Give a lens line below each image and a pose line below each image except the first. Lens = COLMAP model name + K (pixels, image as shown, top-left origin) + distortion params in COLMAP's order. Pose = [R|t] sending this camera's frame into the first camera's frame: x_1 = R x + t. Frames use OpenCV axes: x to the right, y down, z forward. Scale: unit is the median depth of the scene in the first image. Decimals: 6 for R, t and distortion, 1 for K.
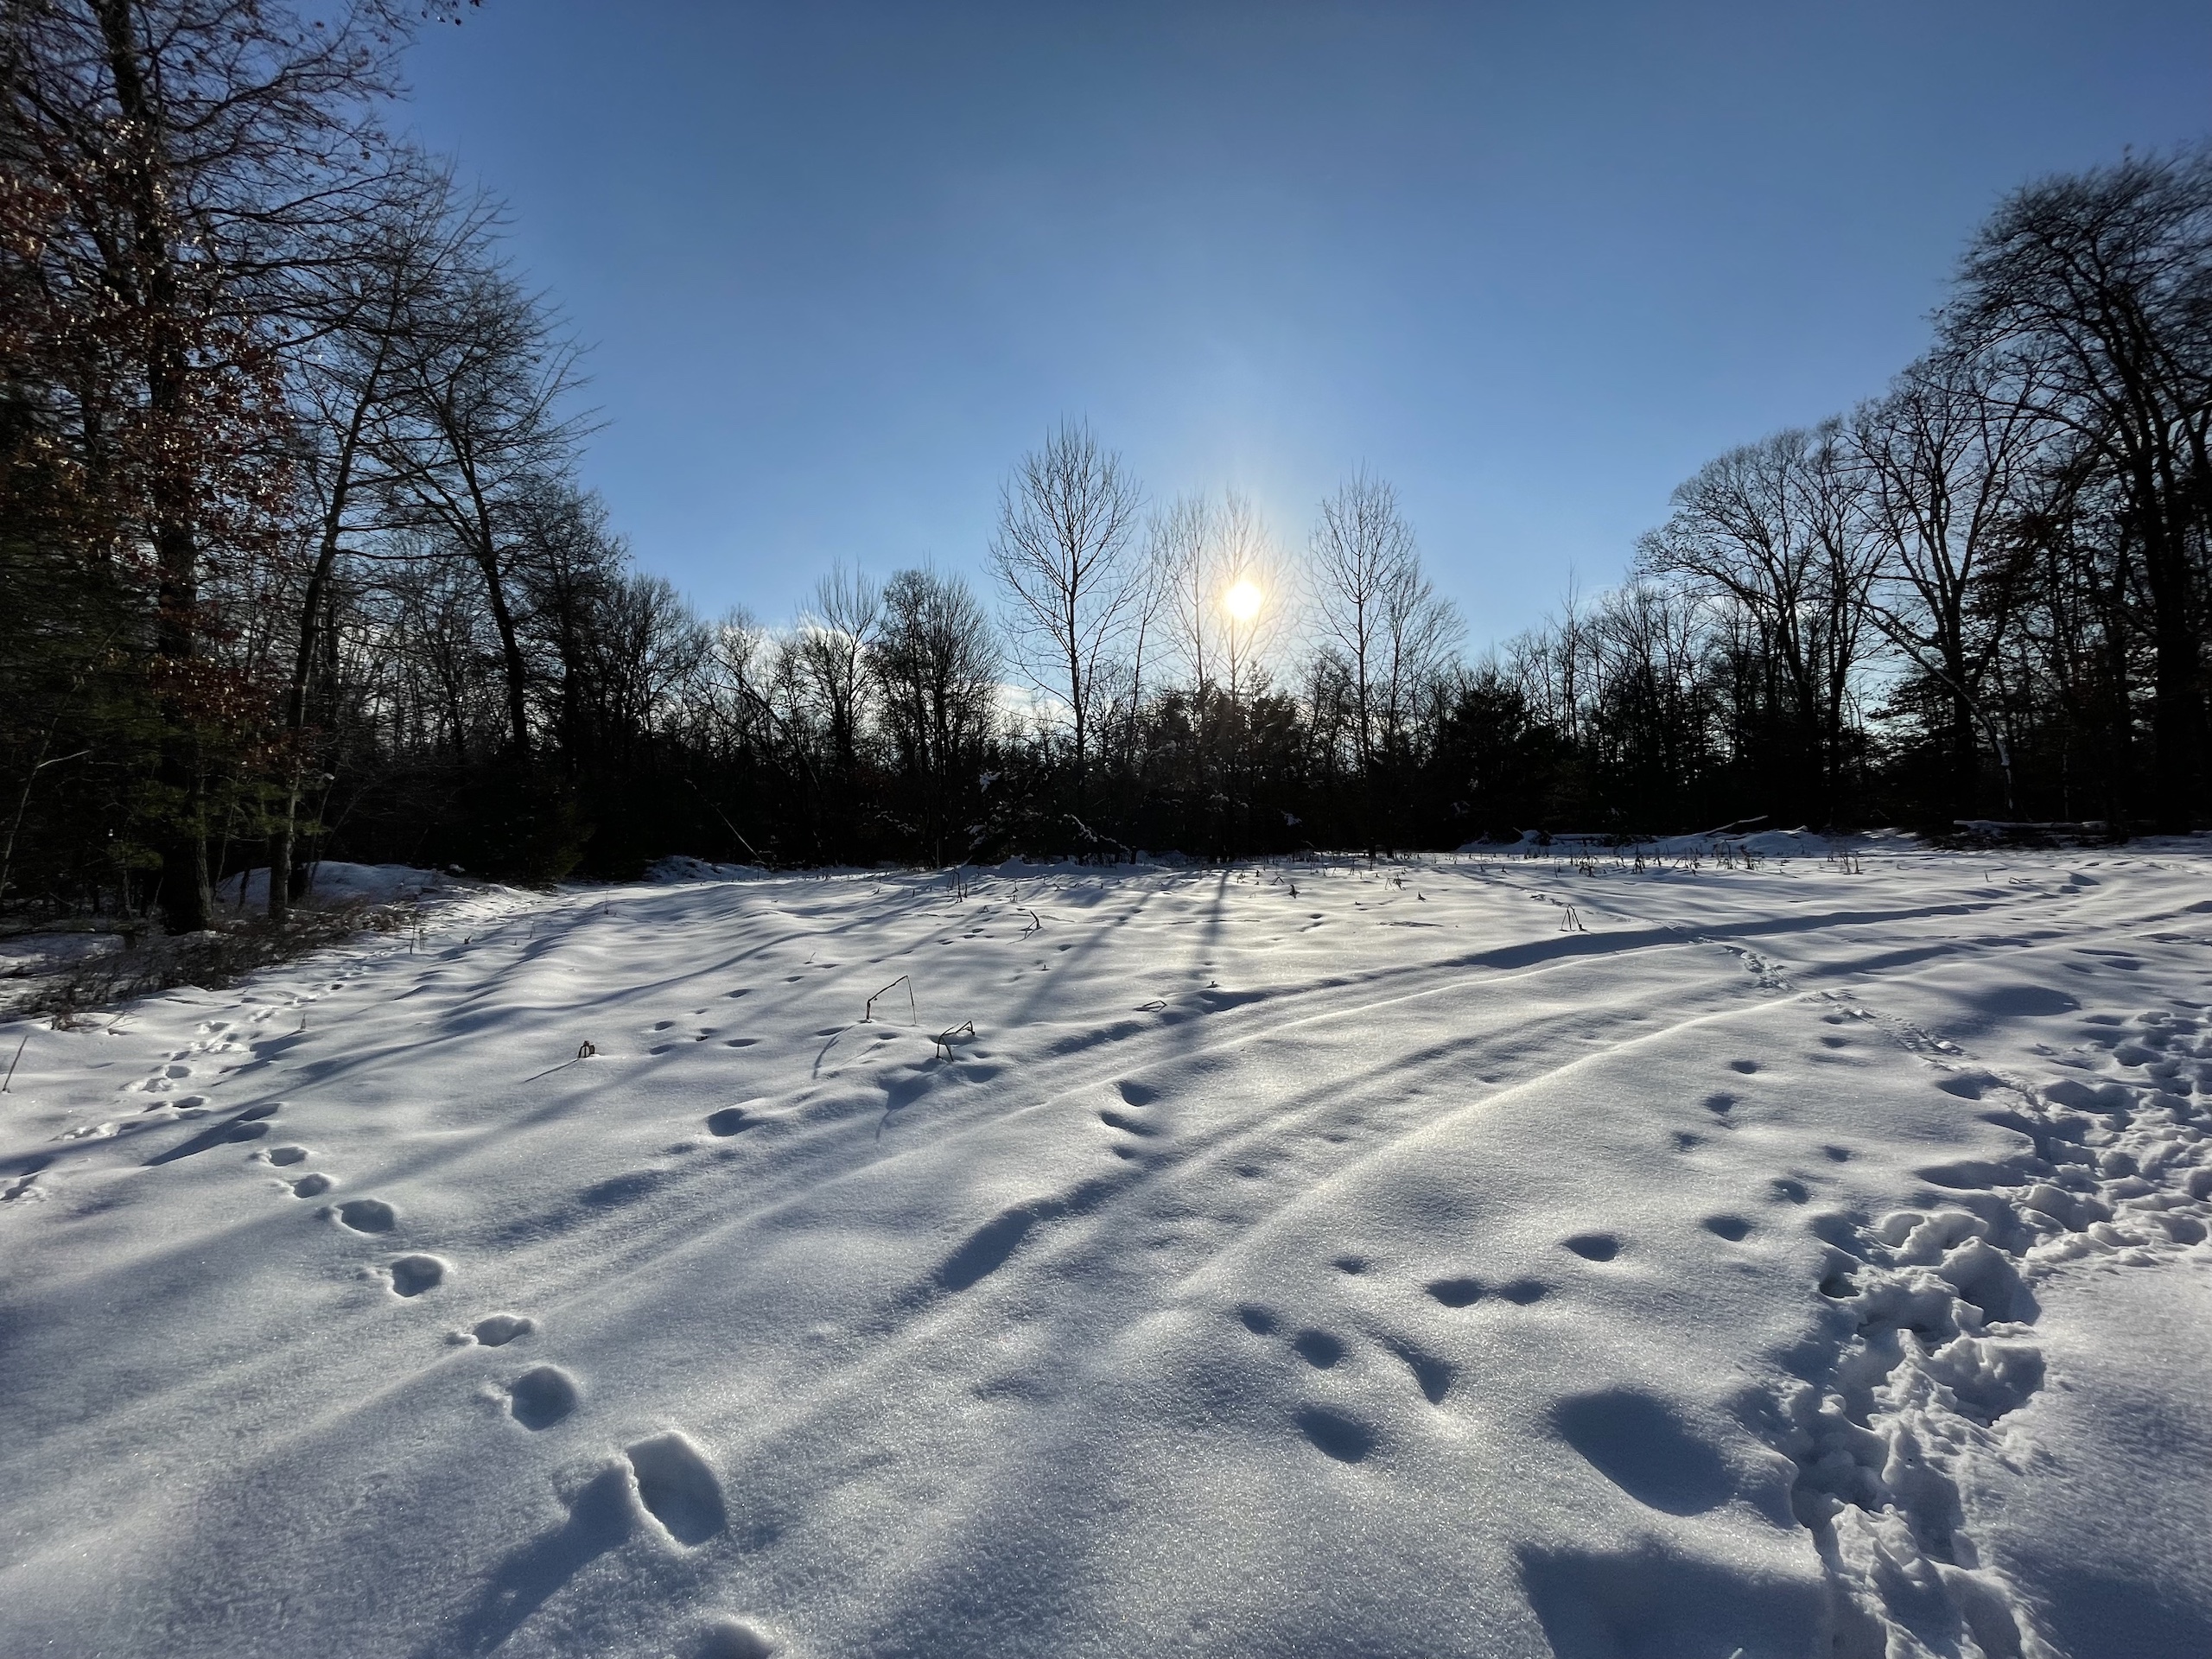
lens RADIAL K [[885.9, 0, 1098.3], [0, 885.9, 827.4], [0, 0, 1]] dist [-0.002896, -0.000297]
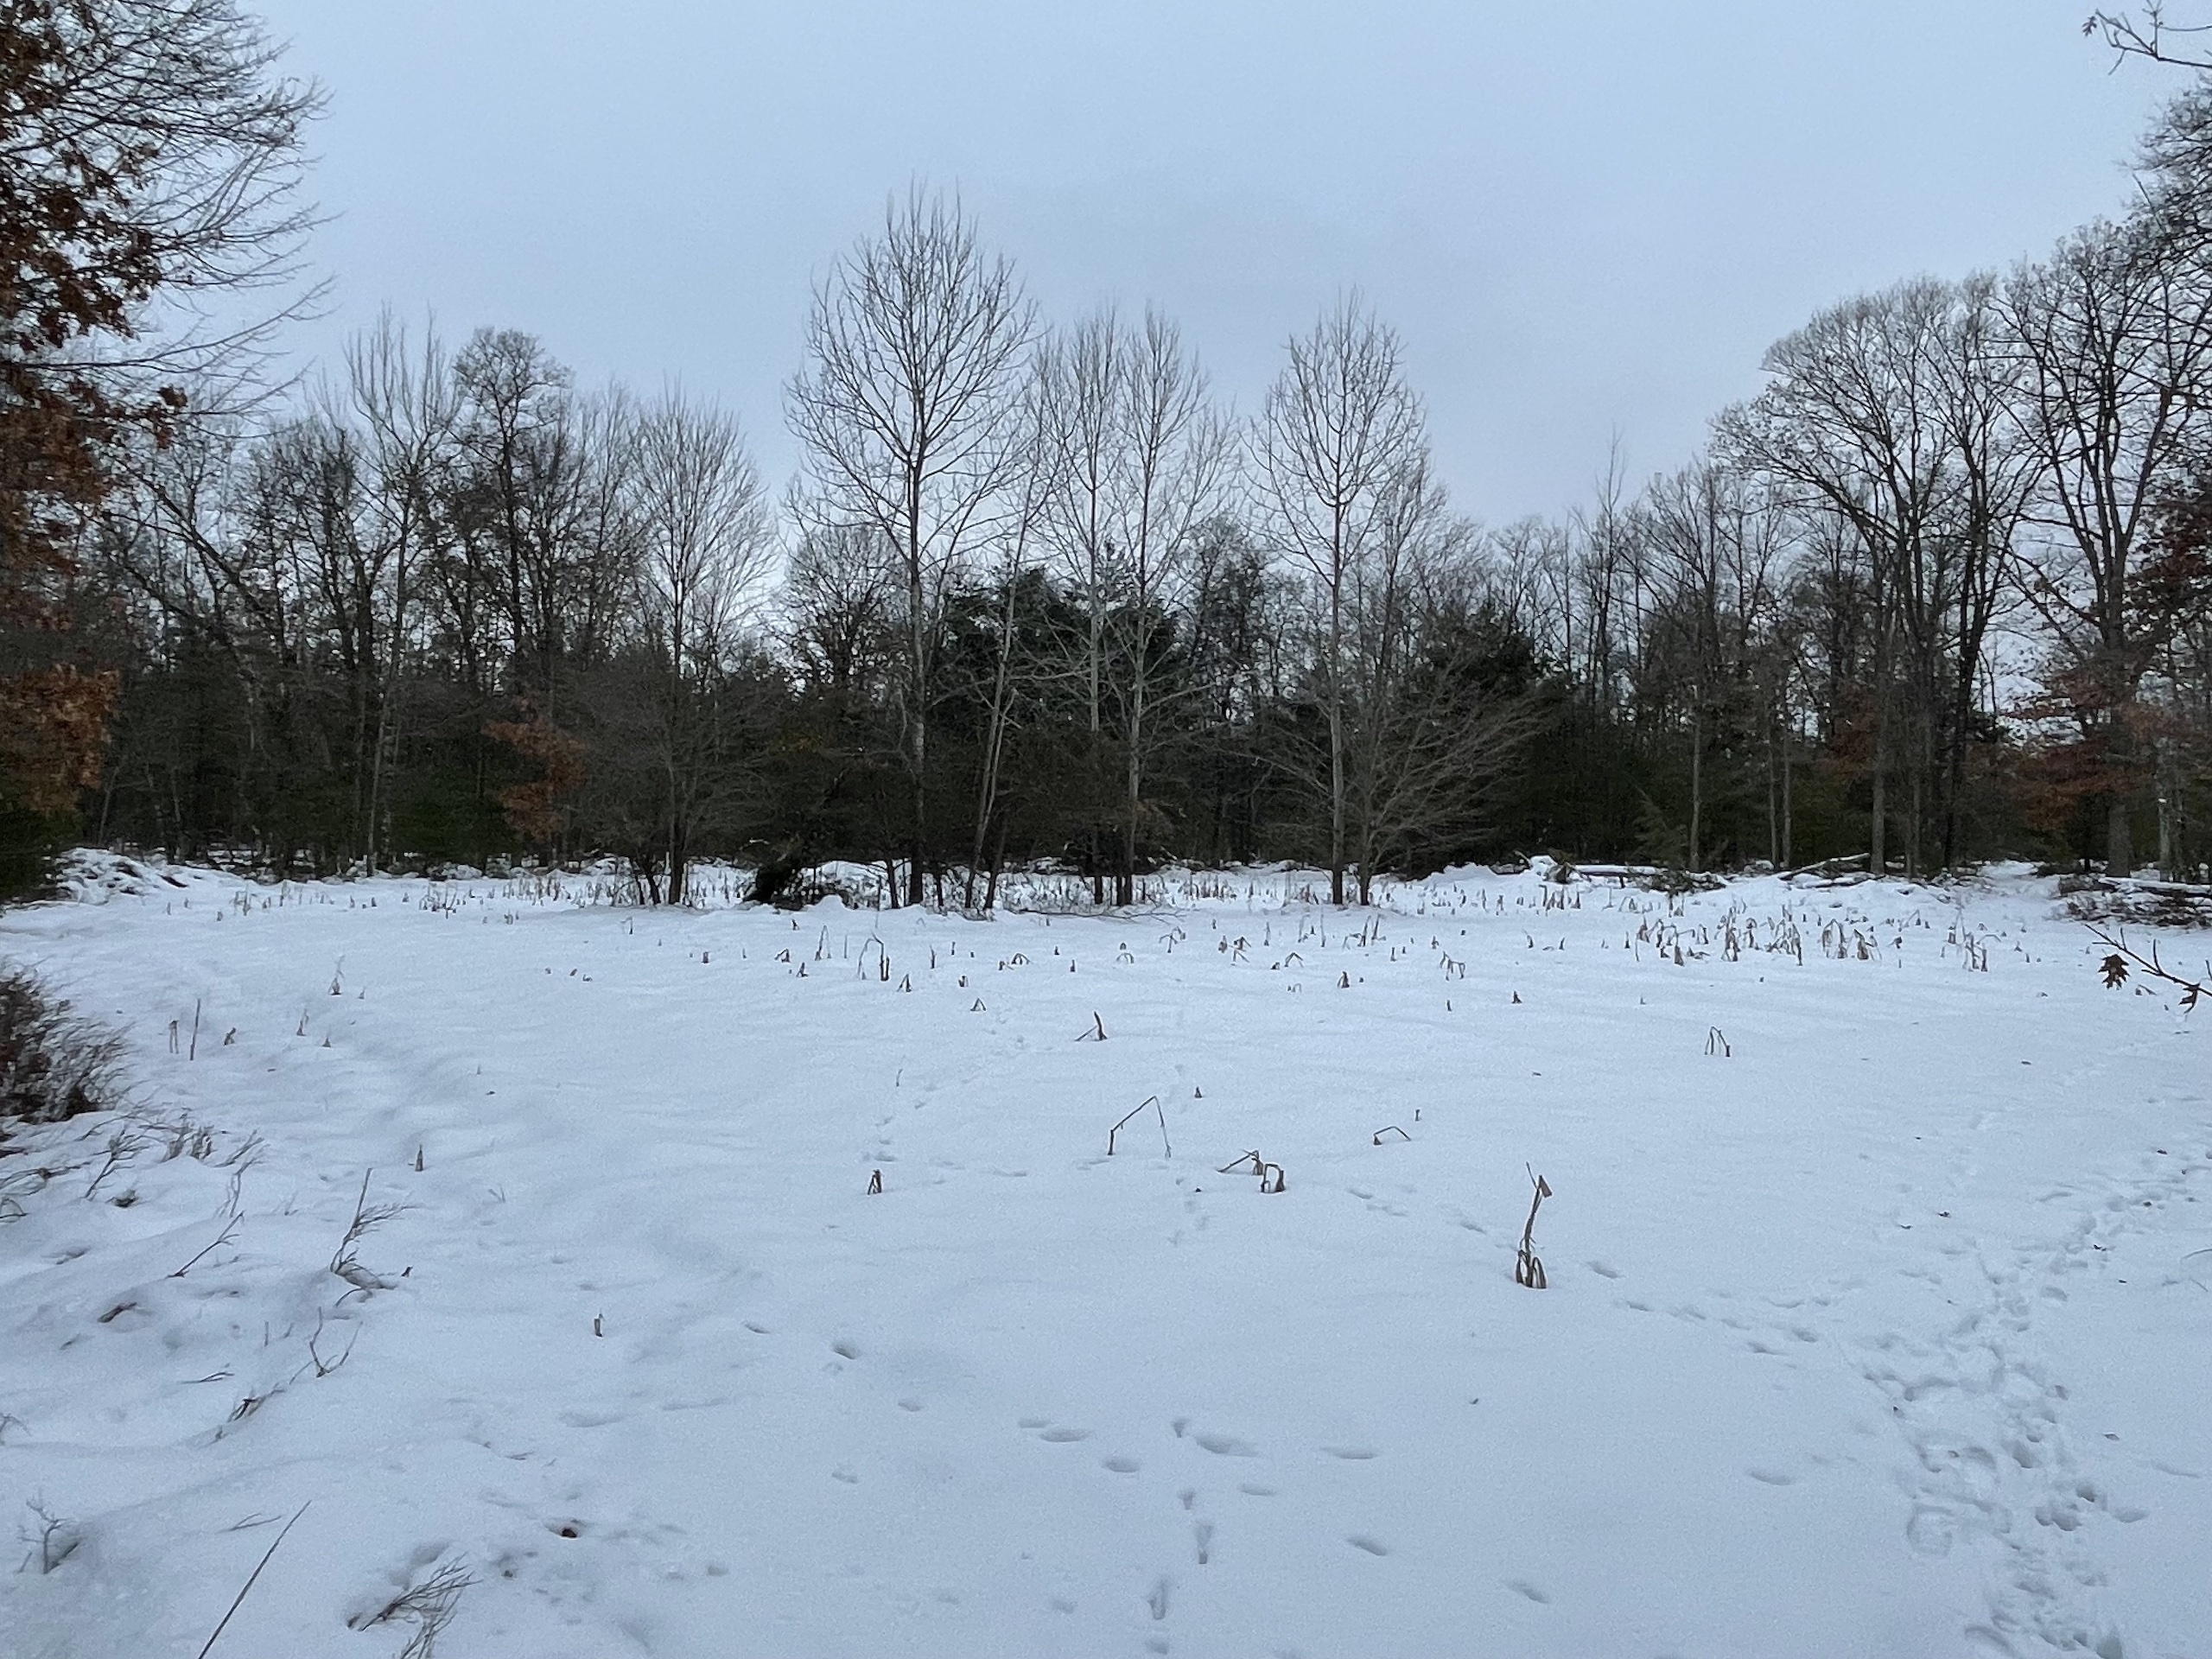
lens RADIAL K [[1668.6, 0, 1109.2], [0, 1668.6, 833.5], [0, 0, 1]] dist [-0.009850, 0.008099]
pose [[0.973432, 0.041989, 0.225091, -0.091937], [-0.046565, 0.998802, 0.015058, -0.019770], [-0.224189, -0.025140, 0.974221, -0.104883]]
